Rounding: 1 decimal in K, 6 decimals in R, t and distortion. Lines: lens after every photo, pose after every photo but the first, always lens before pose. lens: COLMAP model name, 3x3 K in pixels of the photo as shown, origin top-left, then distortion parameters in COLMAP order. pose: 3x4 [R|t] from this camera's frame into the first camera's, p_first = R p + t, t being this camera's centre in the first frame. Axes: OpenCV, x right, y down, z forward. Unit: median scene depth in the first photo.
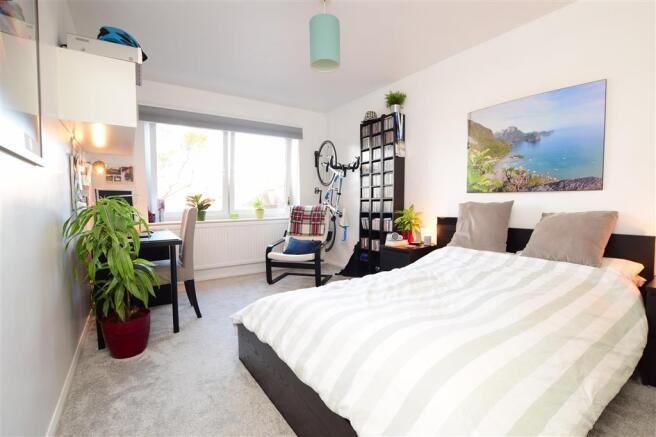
lens RADIAL K [[293.6, 0, 328.0], [0, 293.6, 222.7], [0, 0, 1]] dist [-0.039222, 0.008344]
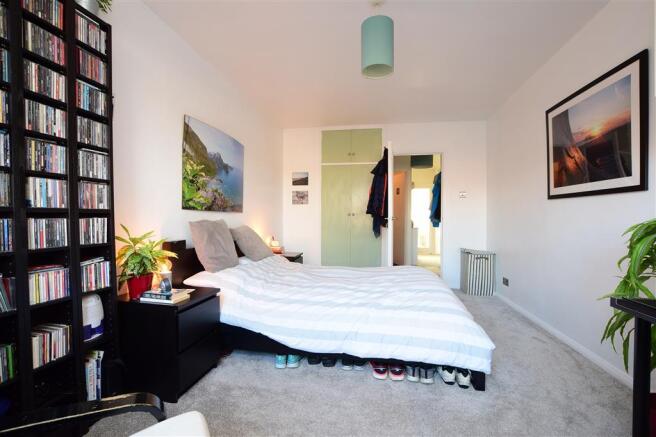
lens RADIAL K [[293.6, 0, 328.0], [0, 293.6, 222.7], [0, 0, 1]] dist [-0.039222, 0.008344]
pose [[-0.715803, -0.004803, 0.698286, -0.416525], [0.048590, 0.997210, 0.056668, -0.097088], [-0.696610, 0.074493, -0.713572, 1.392722]]
